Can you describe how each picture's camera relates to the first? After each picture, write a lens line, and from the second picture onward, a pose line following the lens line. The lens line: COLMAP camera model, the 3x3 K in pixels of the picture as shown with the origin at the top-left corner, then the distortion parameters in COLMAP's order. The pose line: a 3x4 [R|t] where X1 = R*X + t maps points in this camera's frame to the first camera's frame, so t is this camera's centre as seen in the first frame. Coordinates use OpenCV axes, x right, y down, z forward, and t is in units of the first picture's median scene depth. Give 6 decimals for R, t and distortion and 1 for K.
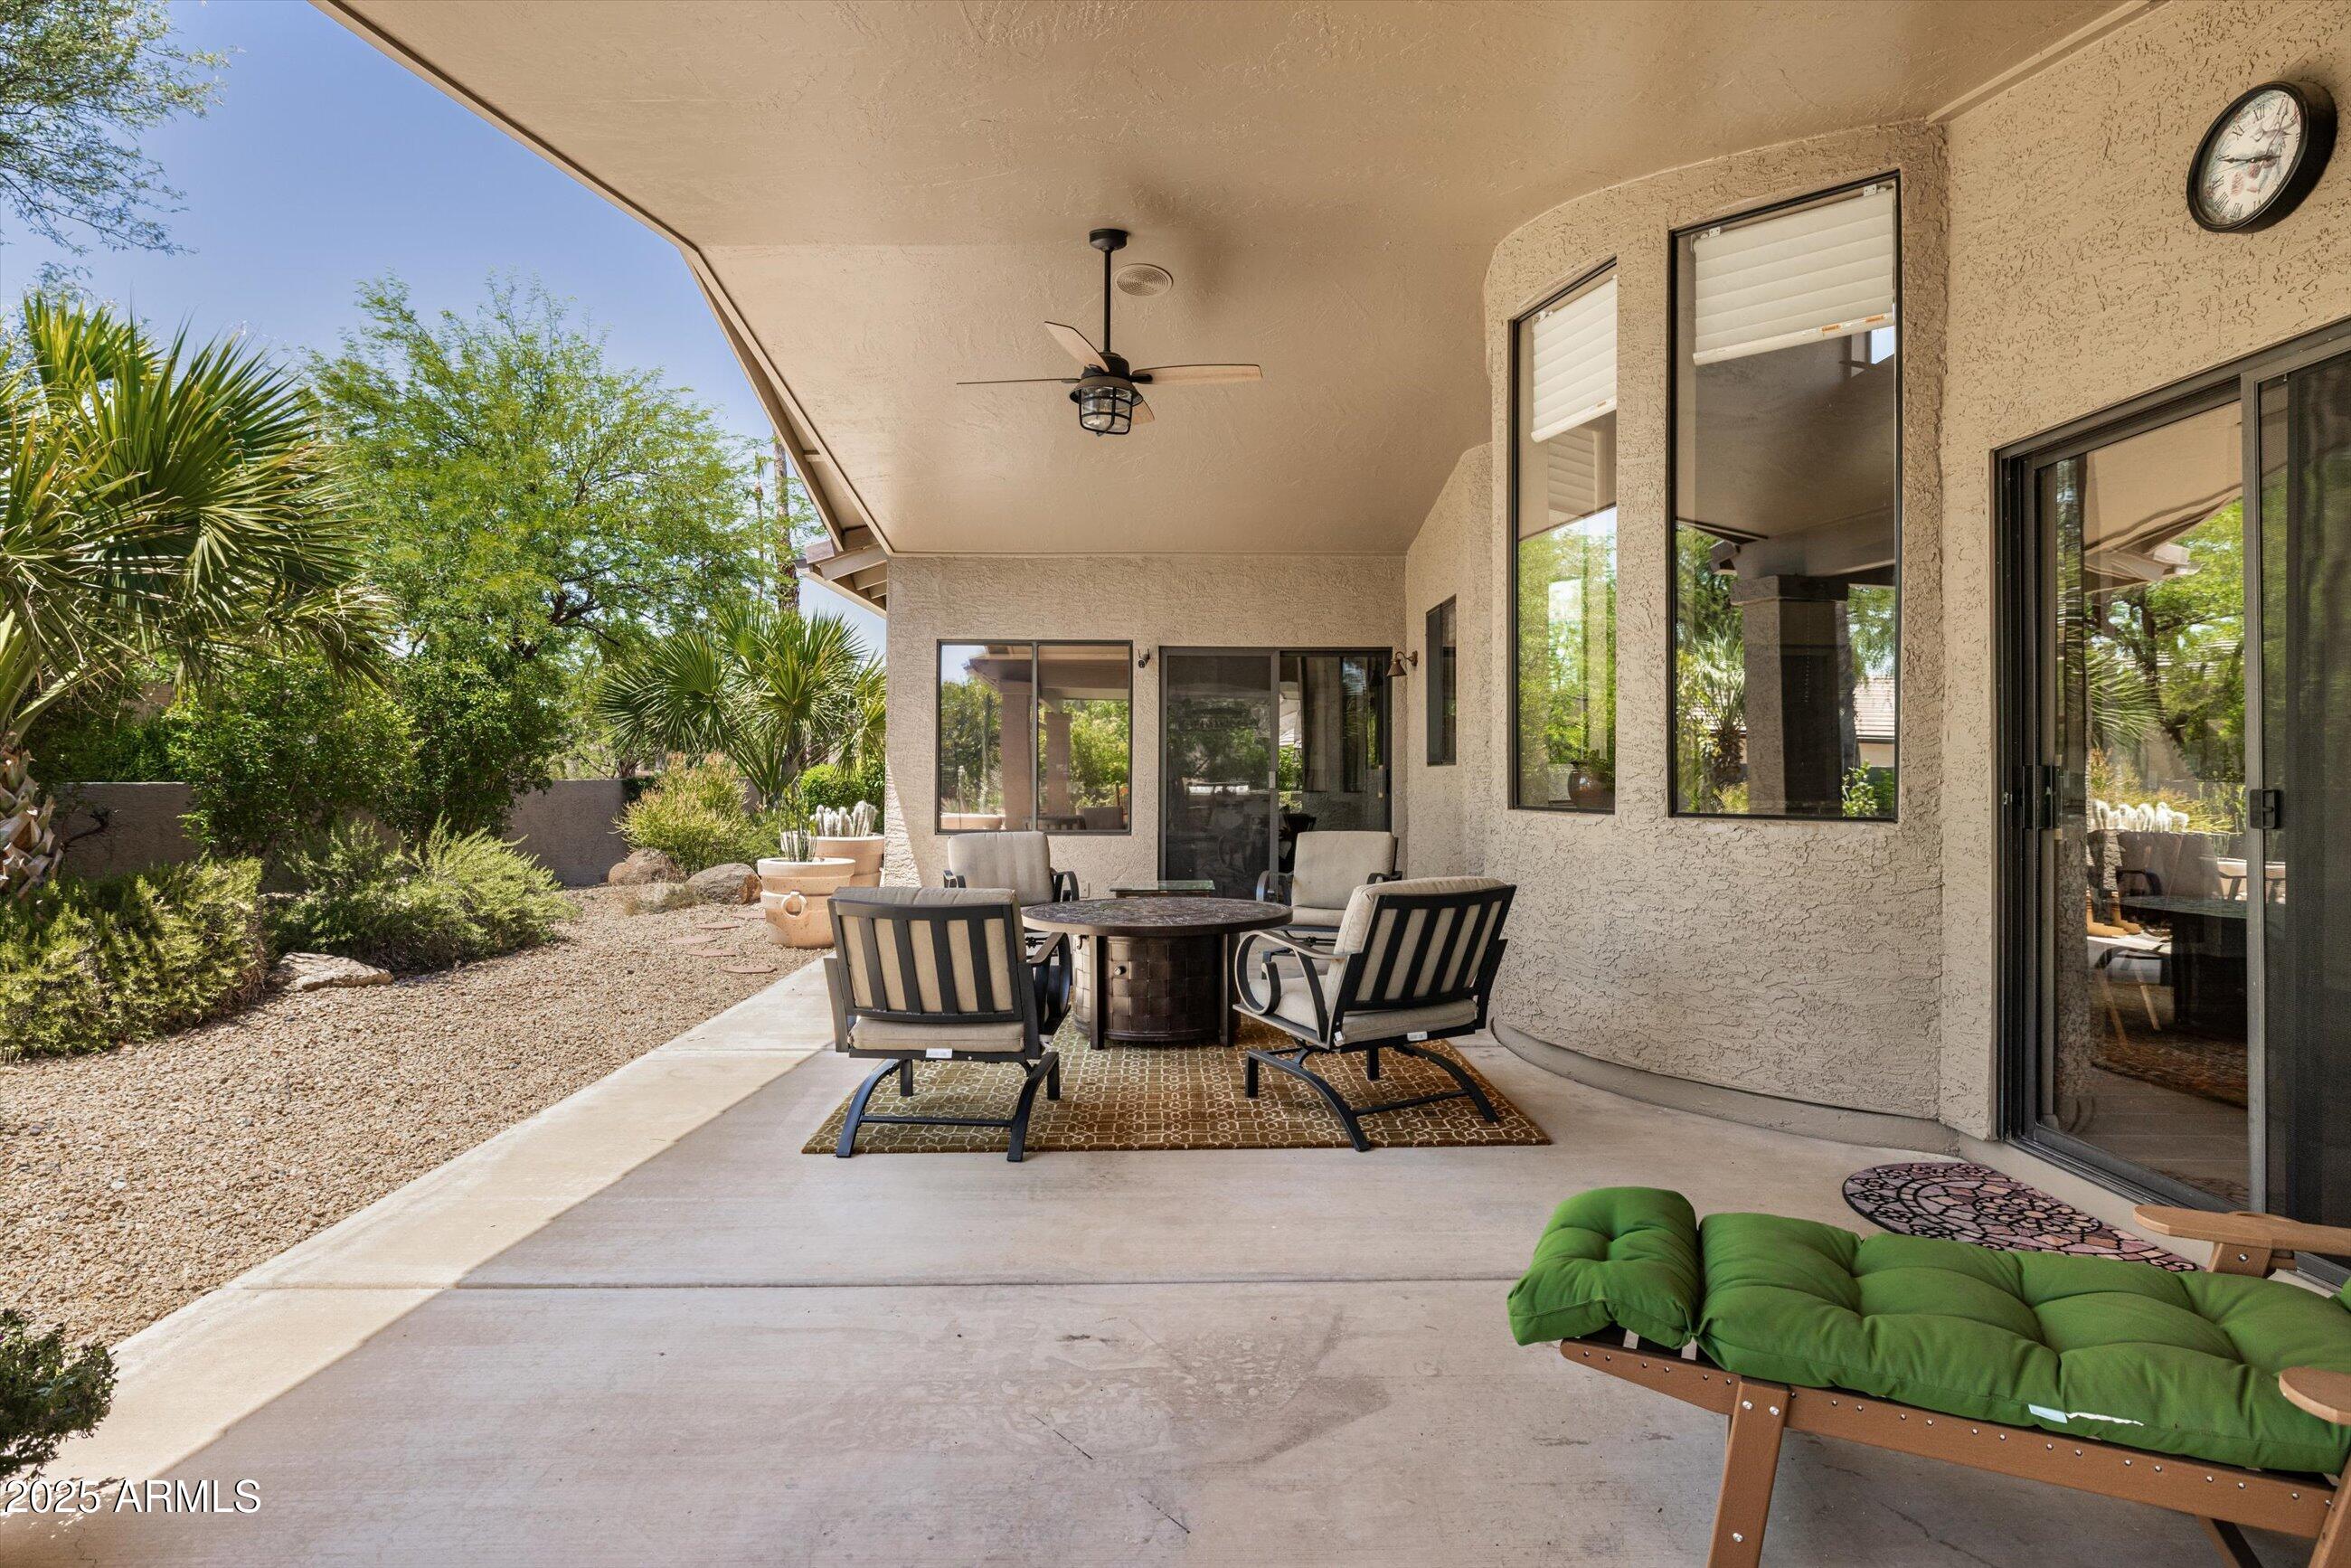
lens RADIAL K [[1183.6, 0, 1169.7], [0, 1183.6, 760.2], [0, 0, 1]] dist [-0.005308, 0.001849]
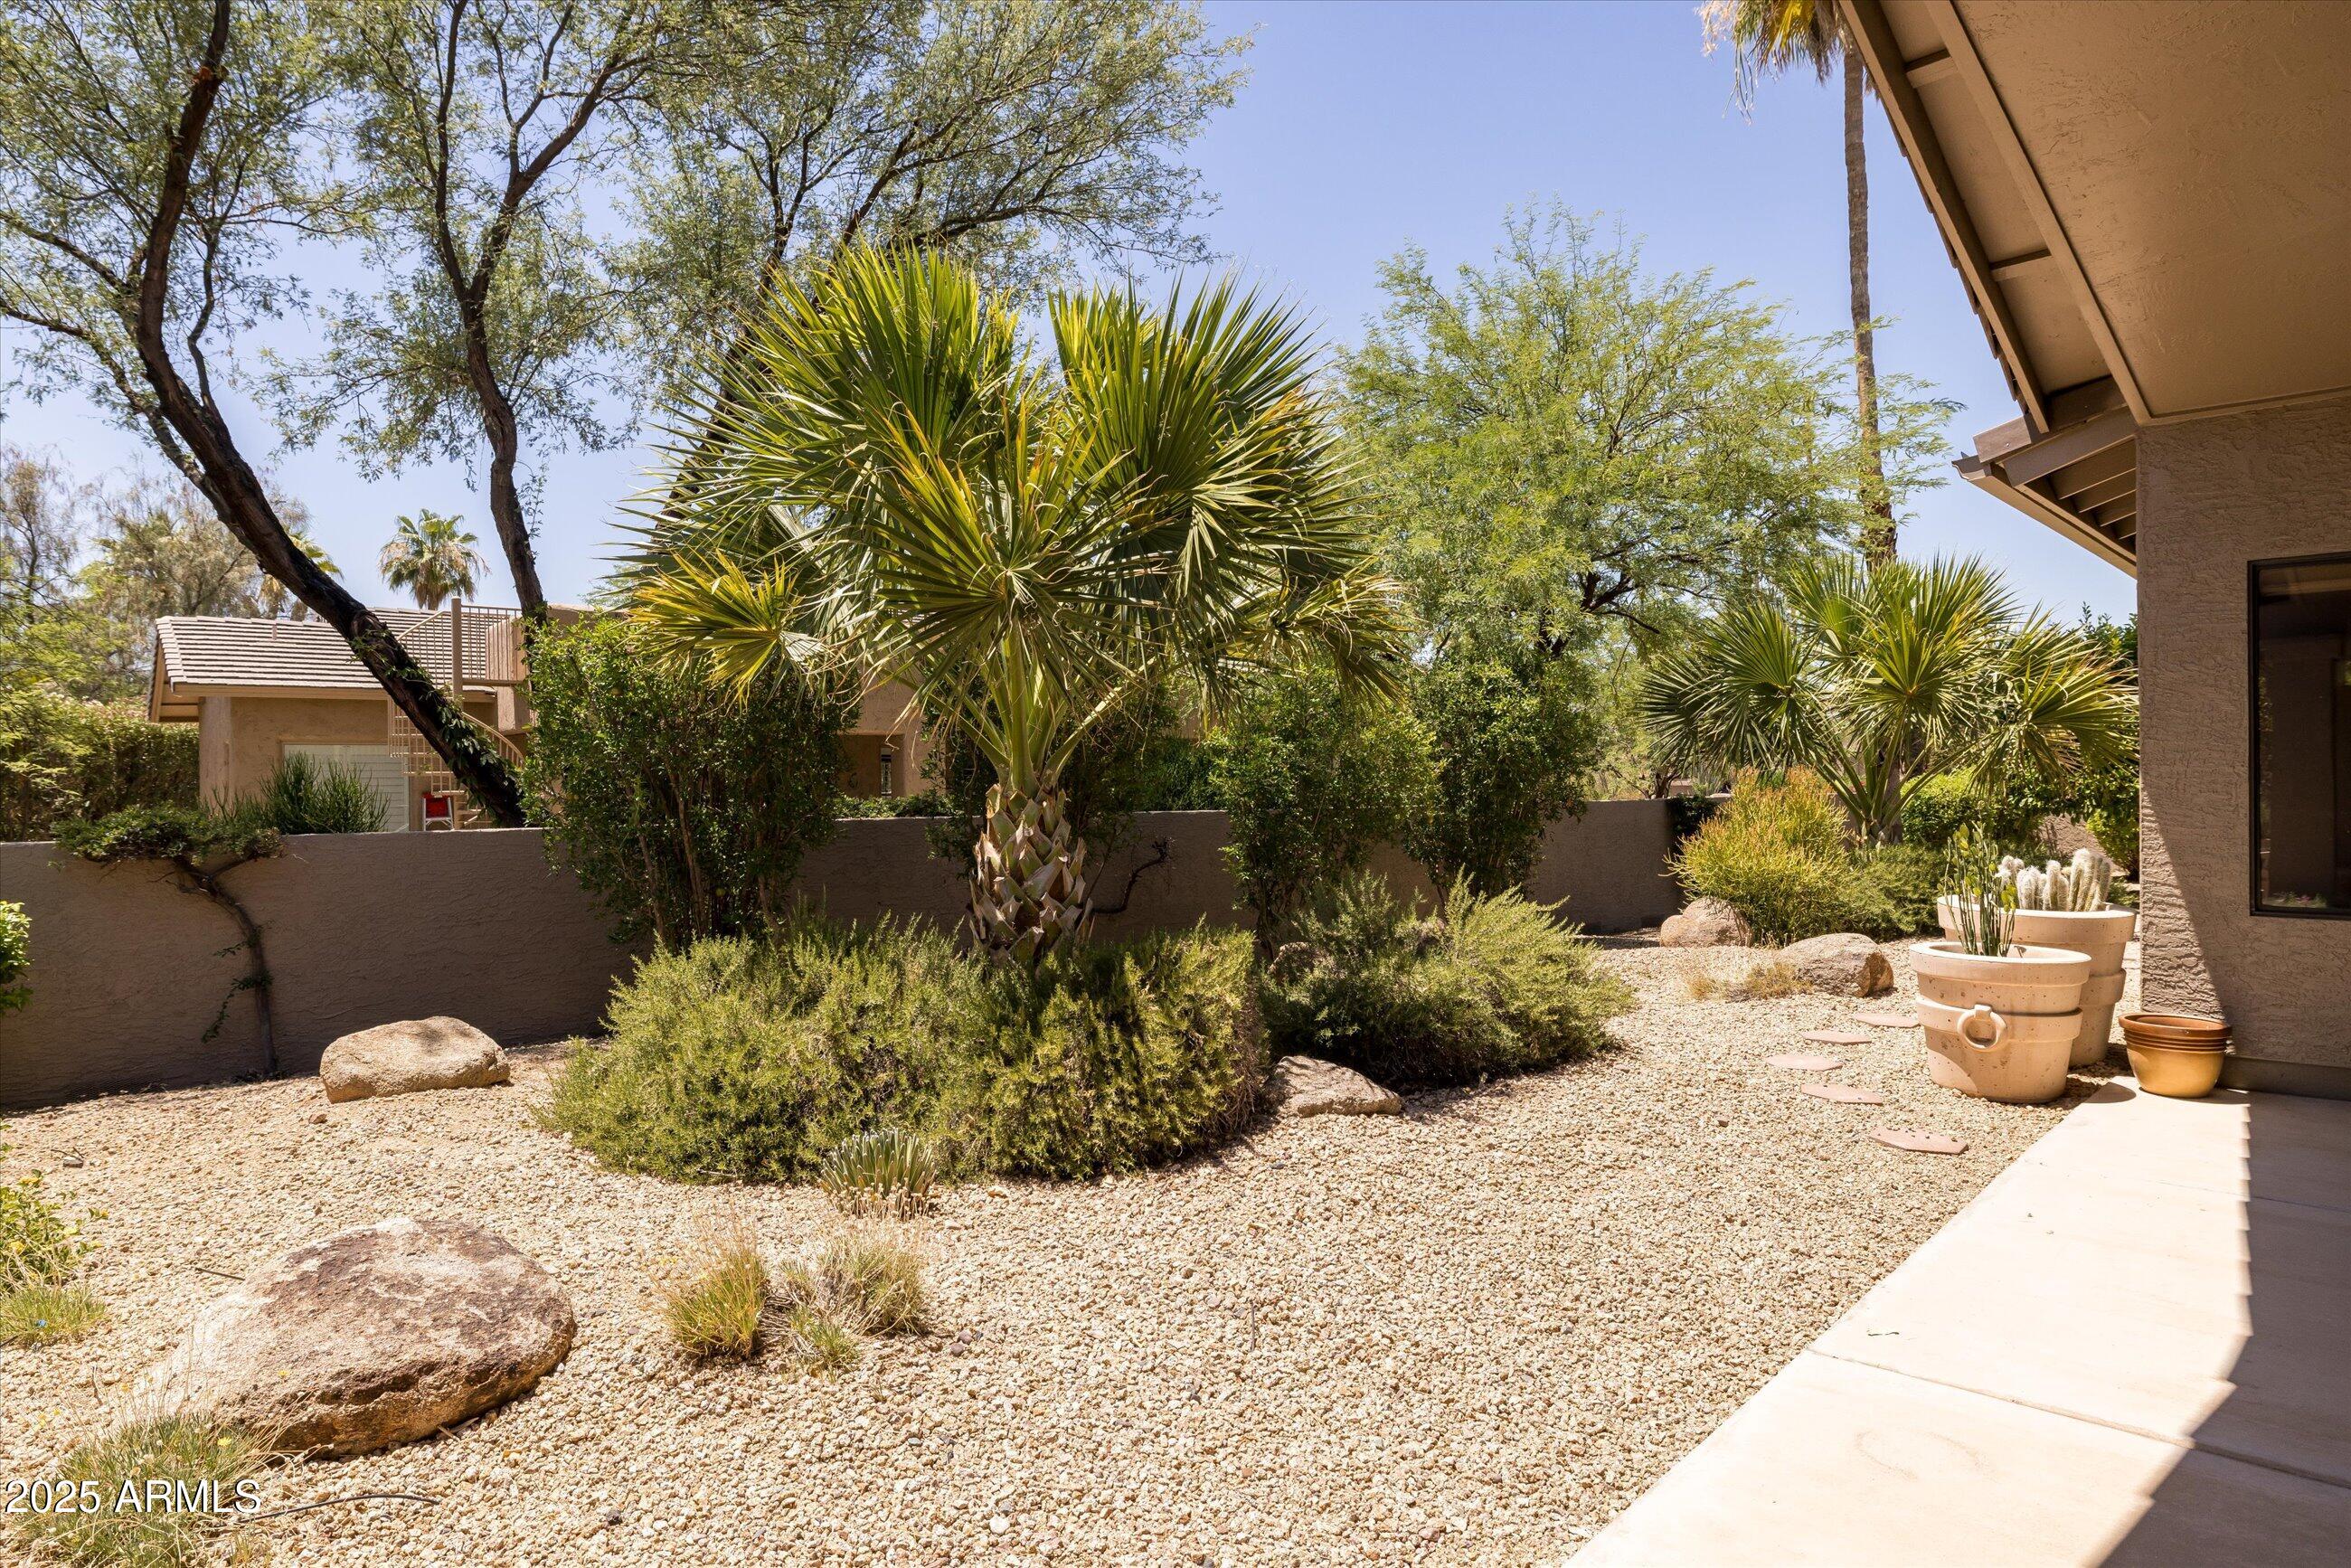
lens RADIAL K [[1183.6, 0, 1173.8], [0, 1183.6, 777.0], [0, 0, 1]] dist [-0.005308, 0.001849]
pose [[0.696195, -0.005456, -0.717832, -0.175069], [0.017184, 0.999811, 0.009067, -0.017468], [0.717647, -0.018647, 0.696158, 0.296877]]
